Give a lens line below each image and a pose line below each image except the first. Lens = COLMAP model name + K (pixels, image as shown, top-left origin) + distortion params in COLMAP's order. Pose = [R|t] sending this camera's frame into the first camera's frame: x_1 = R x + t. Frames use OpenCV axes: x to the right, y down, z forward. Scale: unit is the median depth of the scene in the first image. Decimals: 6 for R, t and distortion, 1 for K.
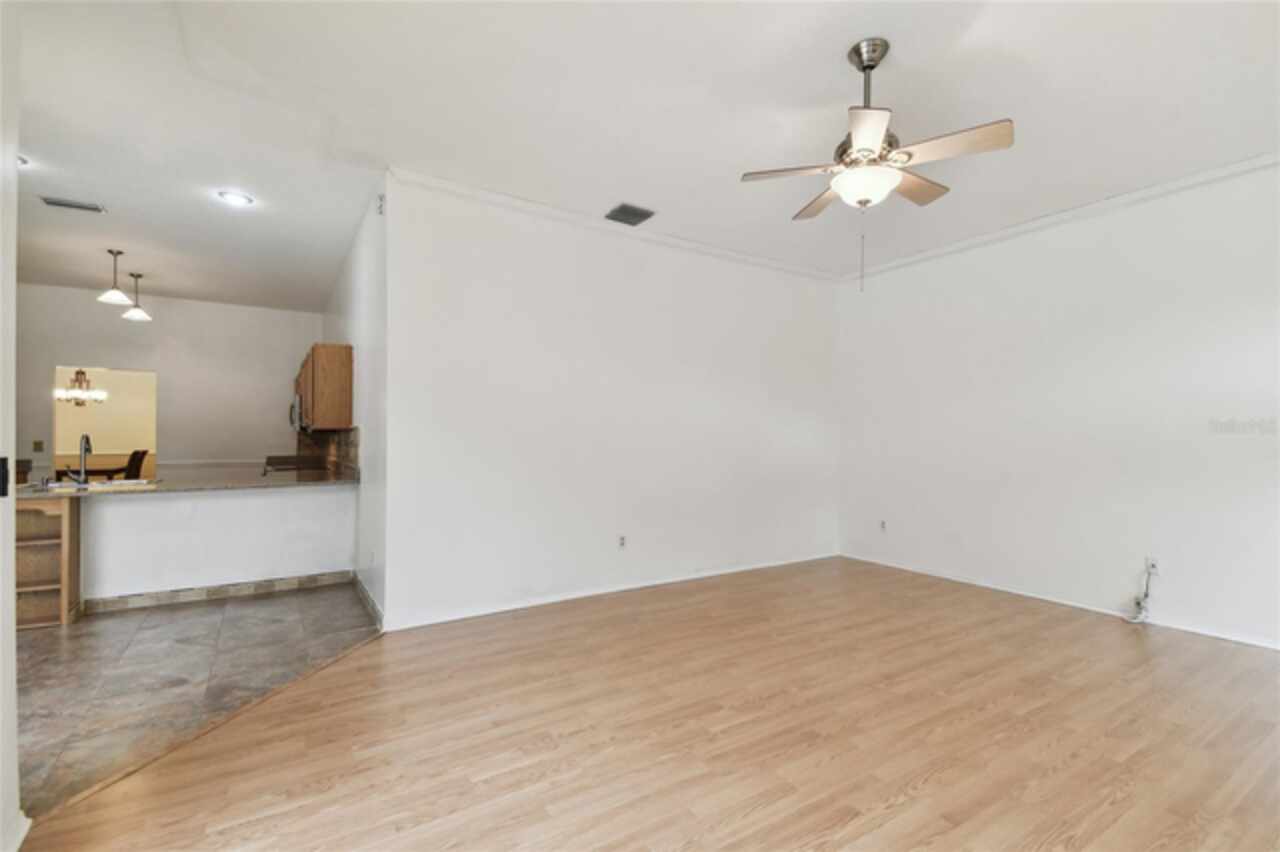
lens RADIAL K [[563.7, 0, 644.1], [0, 563.7, 433.5], [0, 0, 1]] dist [0.068407, -0.037000]
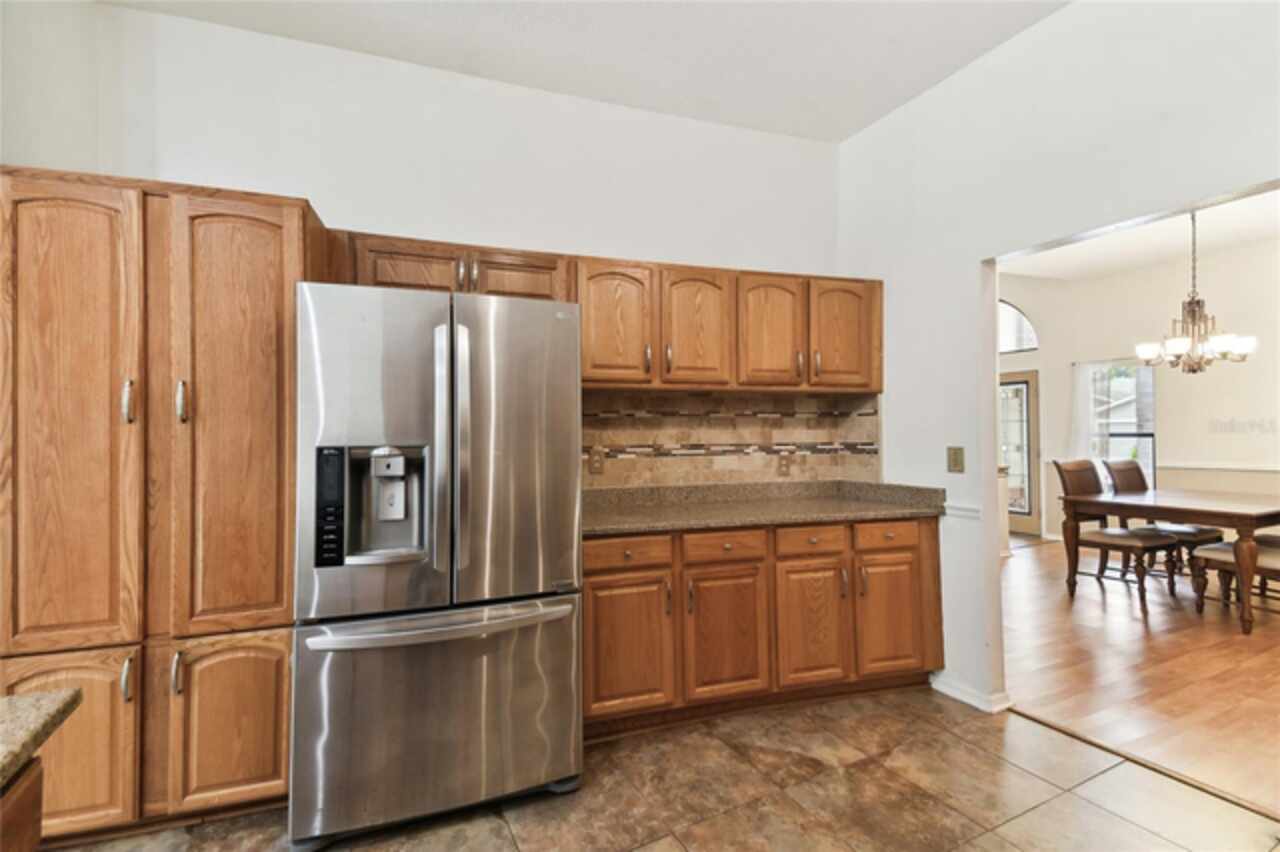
lens RADIAL K [[573.4, 0, 638.9], [0, 573.4, 424.3], [0, 0, 1]] dist [0.092459, -0.039038]
pose [[-0.089164, -0.016696, -0.995877, -0.933735], [0.013373, 0.999749, -0.017958, -0.001188], [0.995927, -0.014919, -0.088918, 1.263312]]
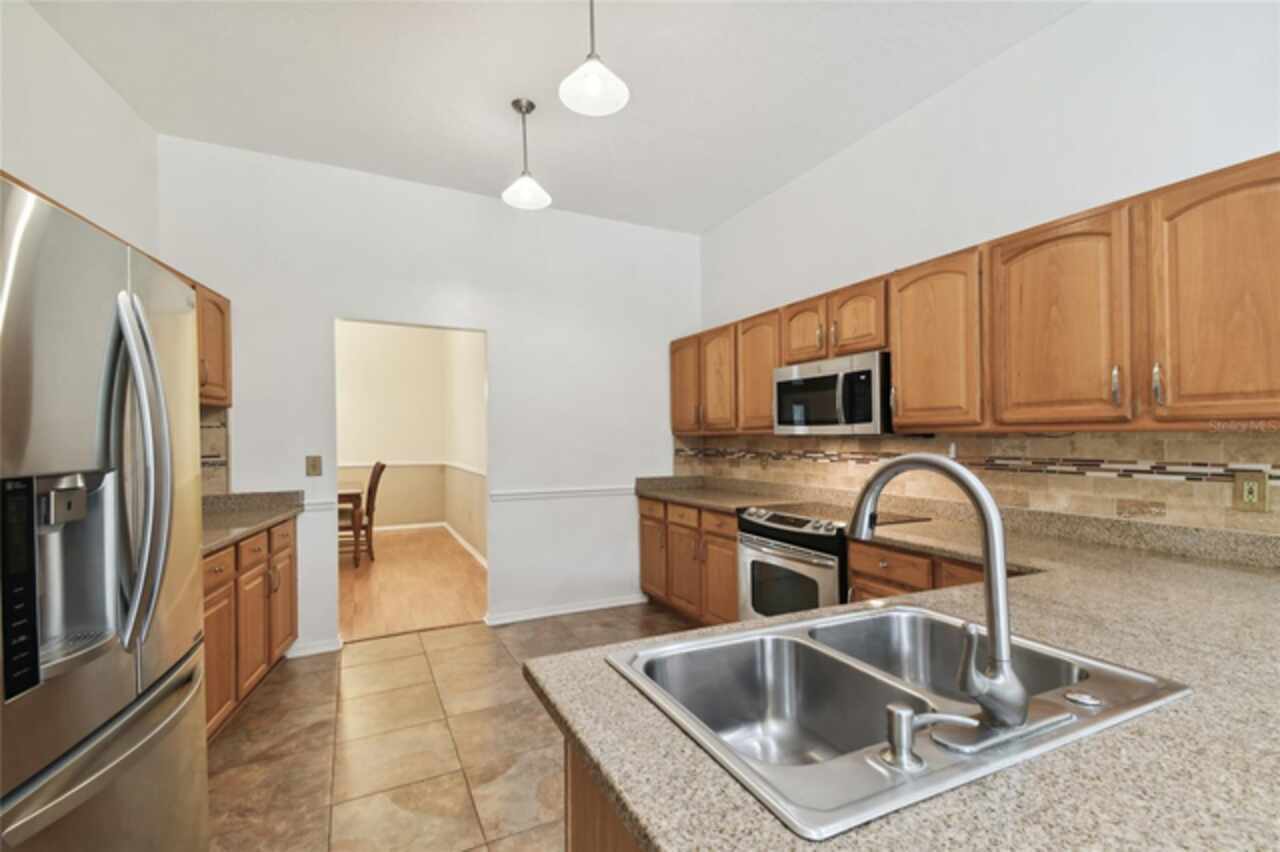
lens RADIAL K [[563.7, 0, 644.1], [0, 563.7, 433.5], [0, 0, 1]] dist [0.068407, -0.037000]
pose [[0.993736, -0.008973, -0.111394, -1.067473], [0.009083, 0.999959, 0.000480, -0.010371], [0.111385, -0.001489, 0.993776, 0.801721]]
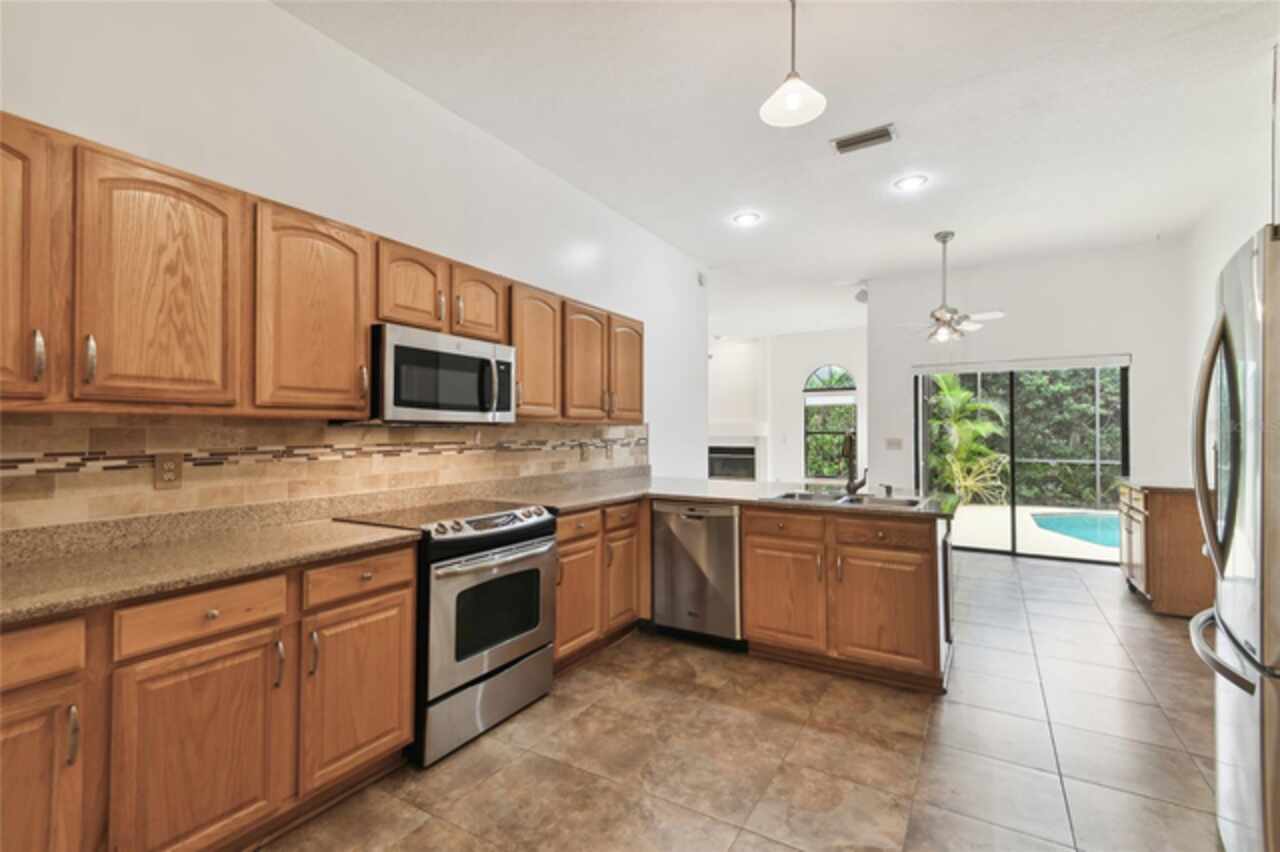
lens RADIAL K [[563.7, 0, 644.1], [0, 563.7, 433.5], [0, 0, 1]] dist [0.068407, -0.037000]
pose [[-0.442387, -0.006919, 0.896797, -1.556090], [-0.007094, 0.999966, 0.004215, 0.001973], [-0.896796, -0.004497, -0.442421, 1.611907]]
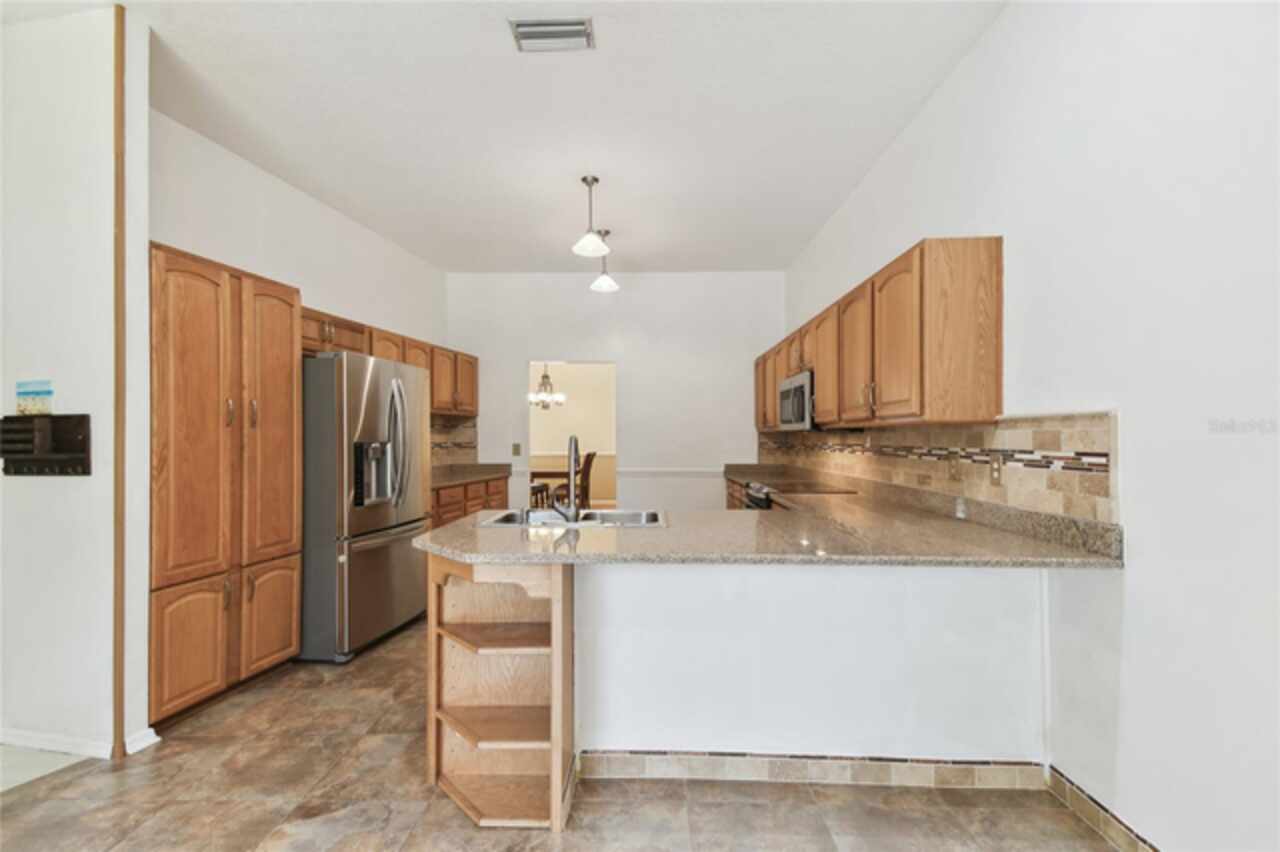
lens RADIAL K [[563.7, 0, 644.1], [0, 563.7, 433.5], [0, 0, 1]] dist [0.068407, -0.037000]
pose [[0.834611, -0.009484, -0.550758, -0.604124], [0.009267, 0.999952, -0.003175, -0.000038], [0.550761, -0.002454, 0.834659, 0.577494]]
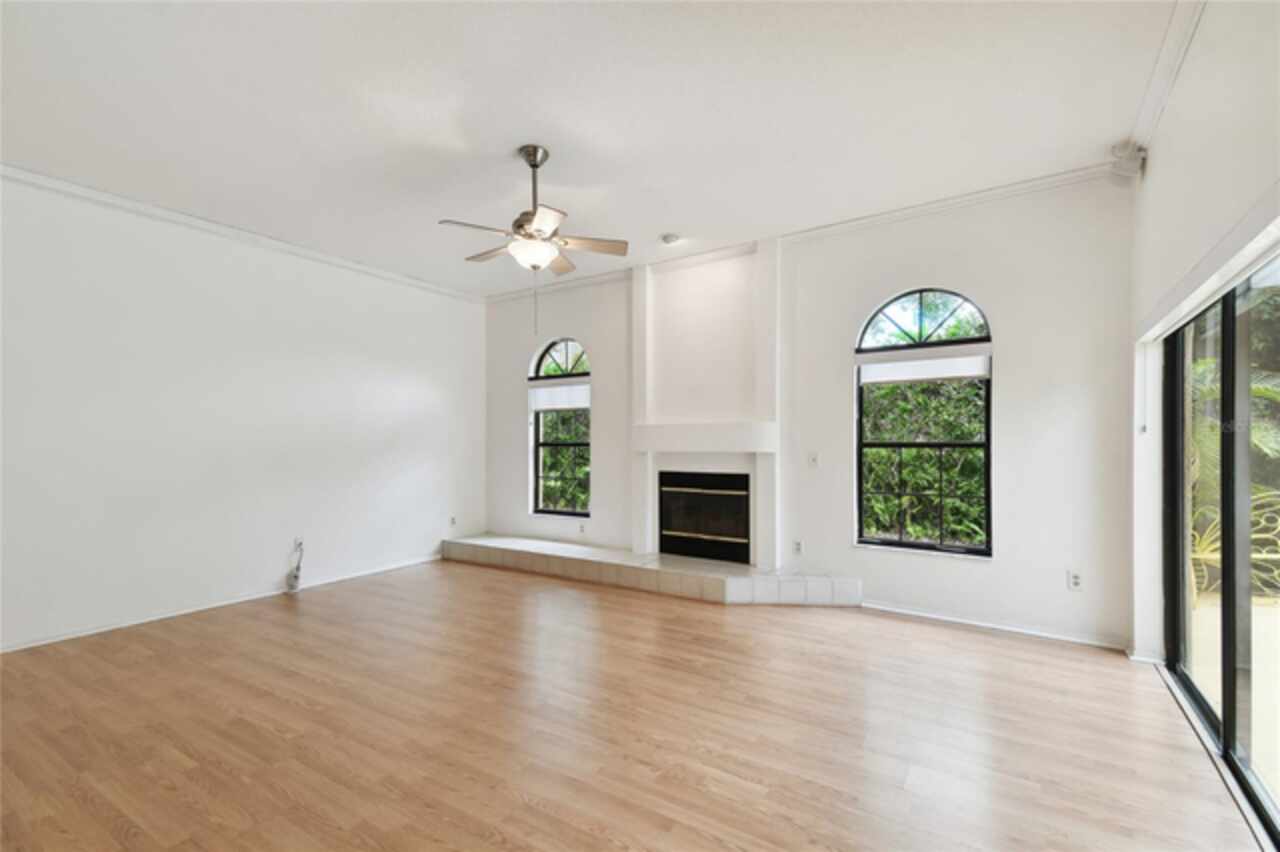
lens RADIAL K [[573.4, 0, 638.9], [0, 573.4, 424.3], [0, 0, 1]] dist [0.092459, -0.039038]
pose [[-0.409347, 0.028730, 0.911927, -0.549873], [-0.006726, 0.999382, -0.034504, 0.007122], [-0.912354, -0.020258, -0.408900, 0.779606]]
